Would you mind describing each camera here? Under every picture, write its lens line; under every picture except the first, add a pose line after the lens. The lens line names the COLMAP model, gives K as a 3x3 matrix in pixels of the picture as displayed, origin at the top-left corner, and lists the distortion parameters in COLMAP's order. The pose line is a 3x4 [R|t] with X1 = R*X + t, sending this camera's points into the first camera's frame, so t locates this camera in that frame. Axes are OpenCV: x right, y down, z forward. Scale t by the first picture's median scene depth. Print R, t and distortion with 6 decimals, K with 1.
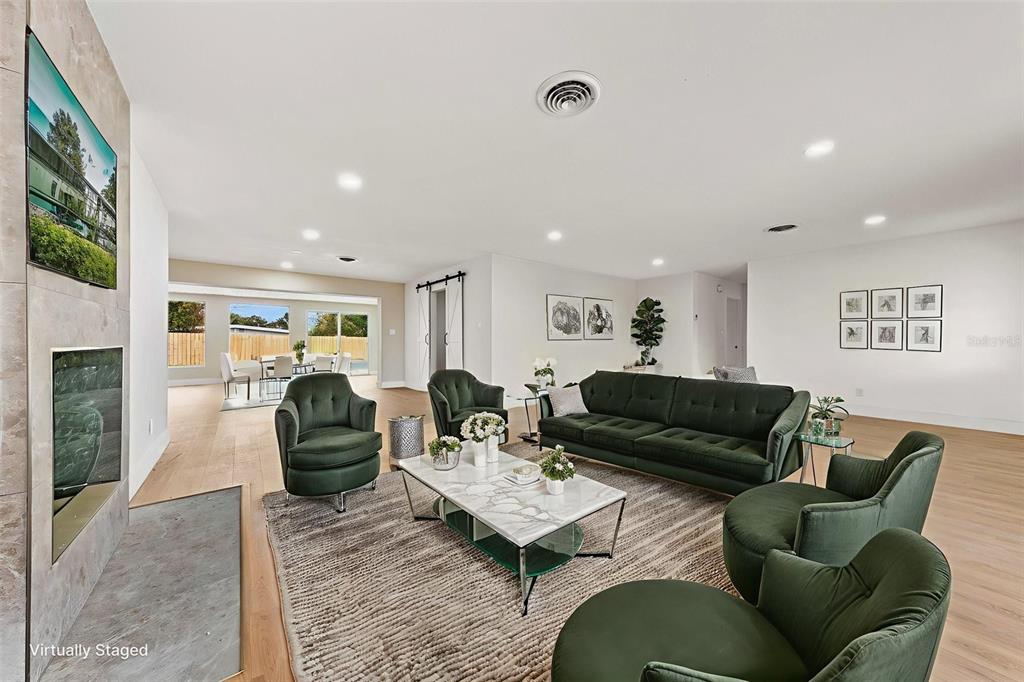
lens RADIAL K [[351.7, 0, 513.1], [0, 351.7, 342.5], [0, 0, 1]] dist [0.000451, -0.000059]
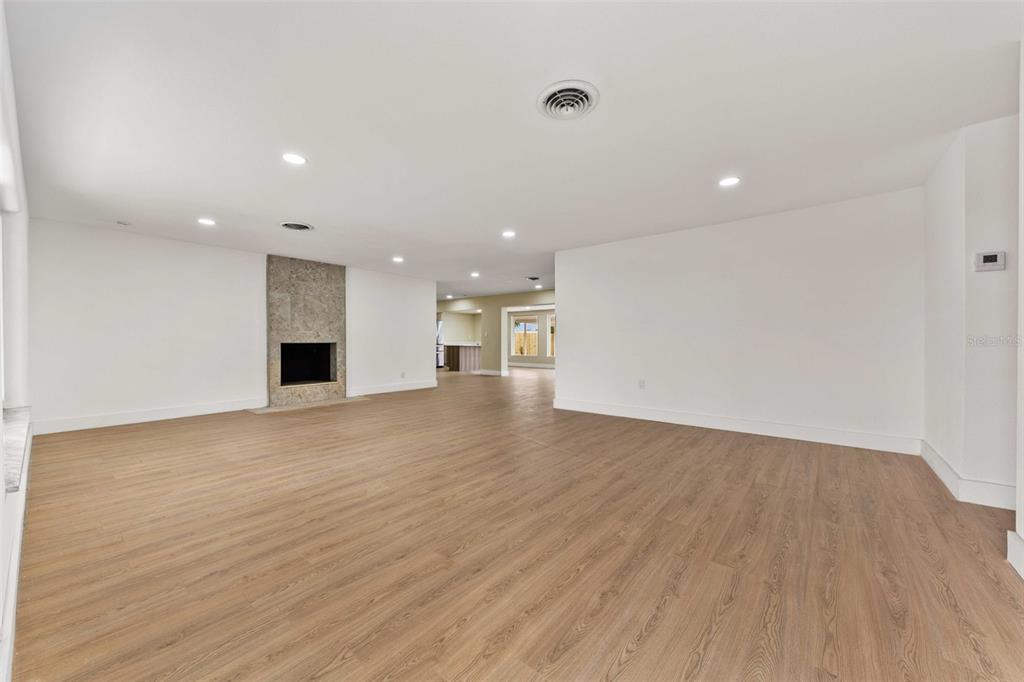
lens RADIAL K [[381.7, 0, 512.0], [0, 381.7, 341.0], [0, 0, 1]] dist [0.016819, -0.000037]
pose [[0.217776, 0.003464, -0.975993, 3.830146], [-0.001099, 0.999994, 0.003304, -0.018204], [0.975998, 0.000353, 0.217779, 2.463070]]
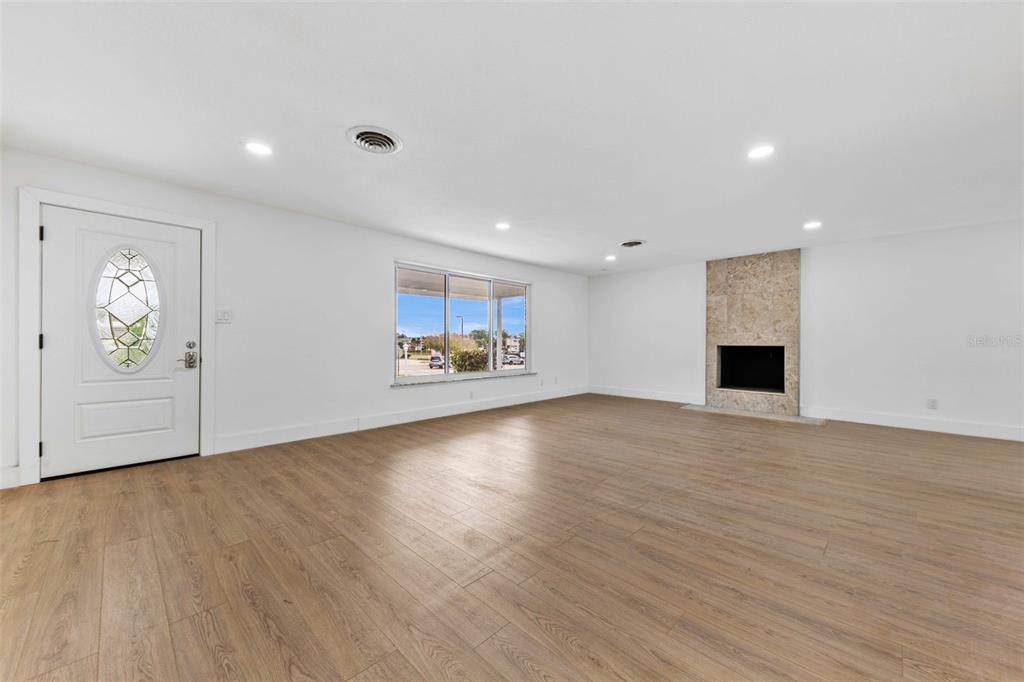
lens RADIAL K [[391.2, 0, 513.8], [0, 391.2, 343.0], [0, 0, 1]] dist [0.000919, -0.000261]
pose [[-0.991330, -0.004218, -0.131330, 1.877215], [-0.004647, 0.999985, 0.002960, -0.007009], [0.131316, 0.003545, -0.991334, 5.039325]]
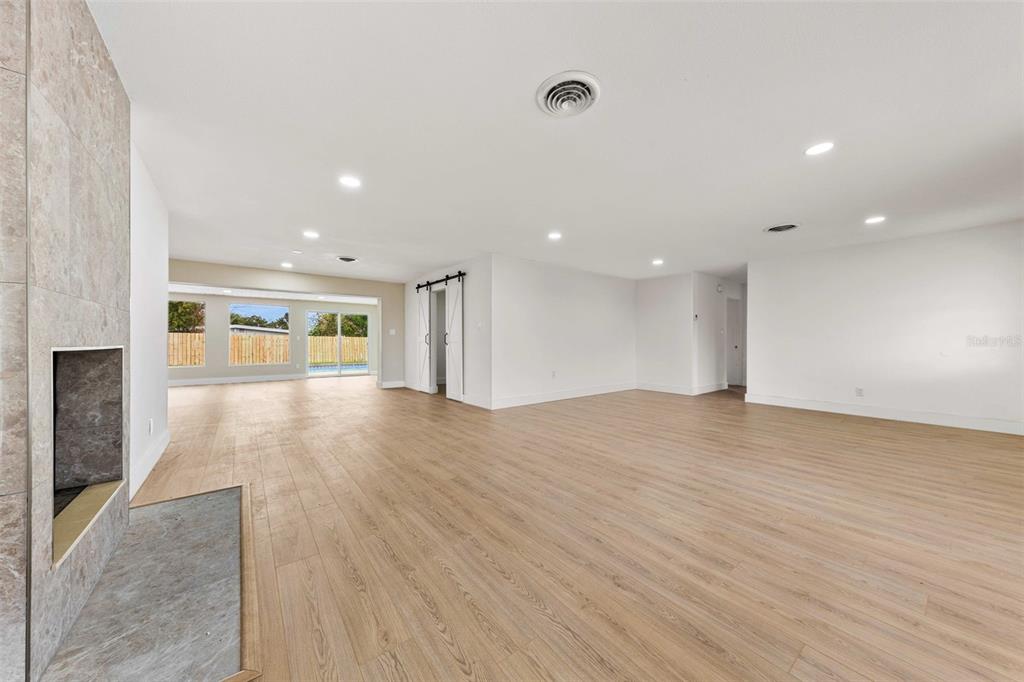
lens RADIAL K [[350.3, 0, 511.9], [0, 350.3, 342.5], [0, 0, 1]] dist [0.000342, 0.000028]
pose [[1.000000, -0.000076, -0.000428, -0.002998], [0.000076, 1.000000, -0.000253, 0.000000], [0.000428, 0.000253, 1.000000, 0.004149]]
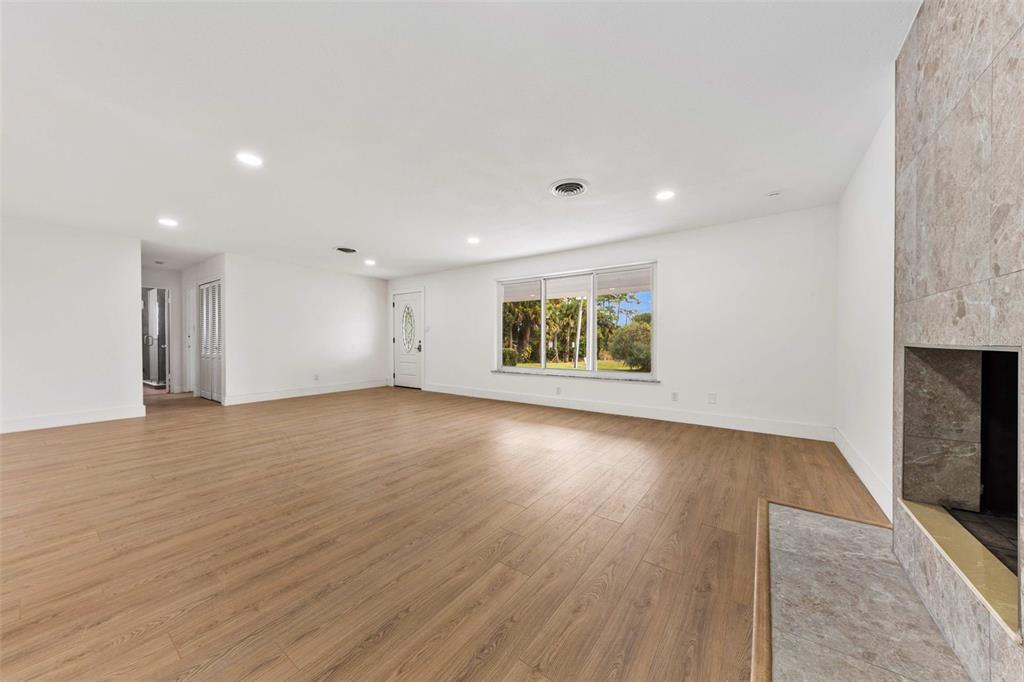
lens RADIAL K [[350.3, 0, 511.9], [0, 350.3, 342.5], [0, 0, 1]] dist [0.000342, 0.000028]
pose [[-0.279945, -0.007599, 0.959986, -1.851277], [0.003118, 0.999956, 0.008825, -0.005454], [-0.960011, 0.005463, -0.279909, 2.406985]]
